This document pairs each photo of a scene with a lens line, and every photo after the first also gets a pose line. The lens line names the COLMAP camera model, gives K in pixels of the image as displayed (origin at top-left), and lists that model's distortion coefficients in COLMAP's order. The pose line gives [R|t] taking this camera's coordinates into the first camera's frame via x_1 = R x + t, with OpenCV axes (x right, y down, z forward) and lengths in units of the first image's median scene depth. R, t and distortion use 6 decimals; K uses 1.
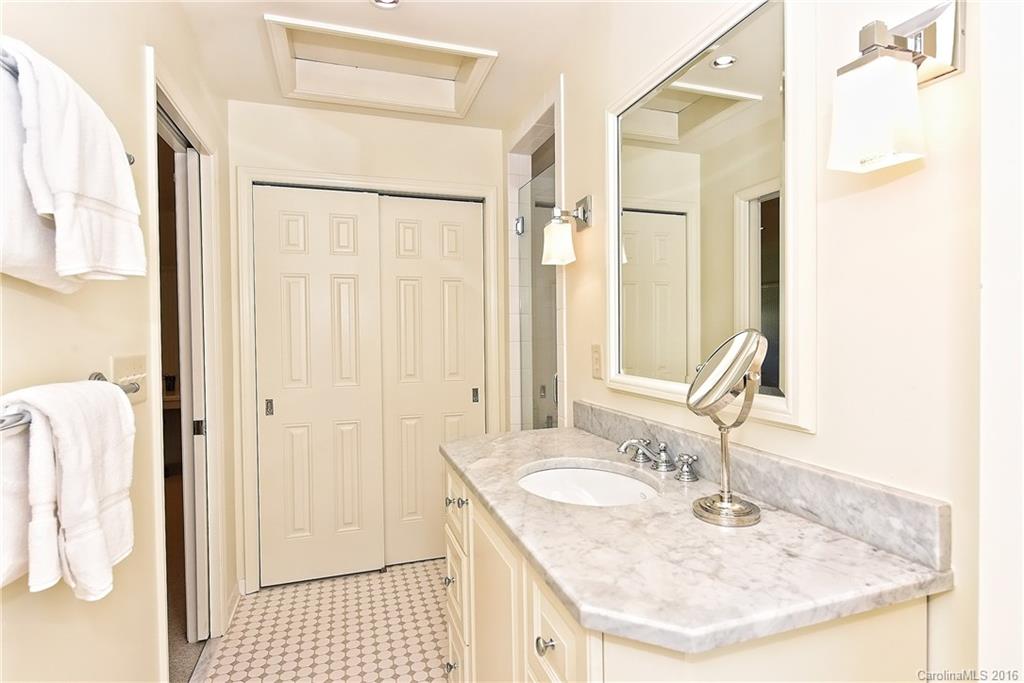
lens RADIAL K [[532.9, 0, 520.7], [0, 532.9, 339.9], [0, 0, 1]] dist [0.001452, -0.003363]
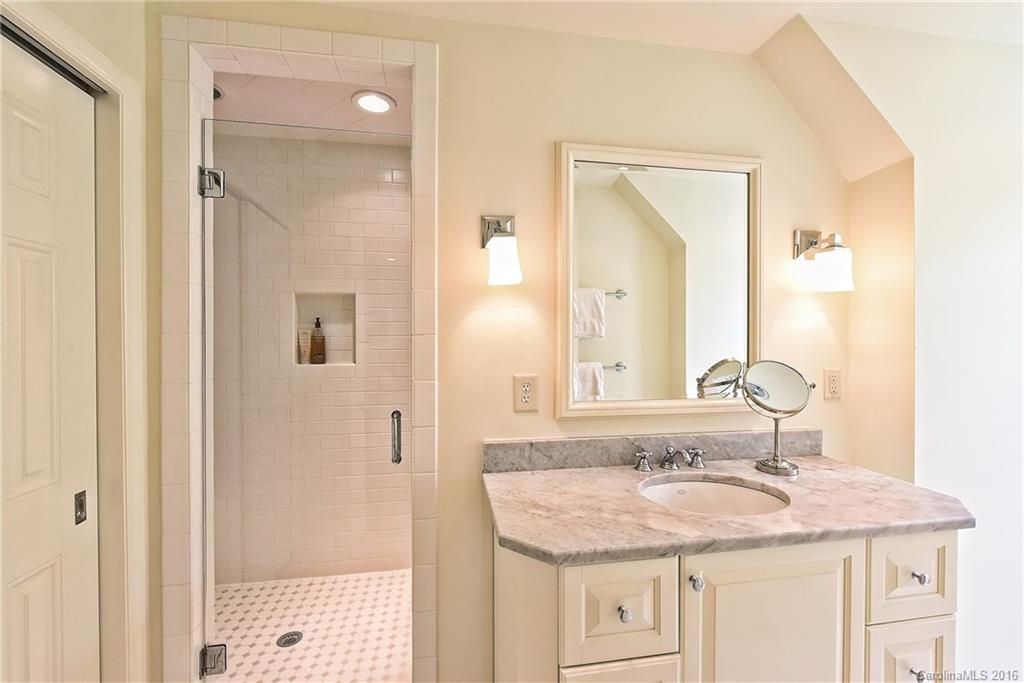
lens RADIAL K [[425.7, 0, 515.7], [0, 425.7, 344.4], [0, 0, 1]] dist [0.003249, 0.000078]
pose [[0.151601, -0.005776, 0.988425, -1.014048], [0.015309, 0.999877, 0.003495, -0.087753], [-0.988323, 0.014602, 0.151671, 1.479727]]
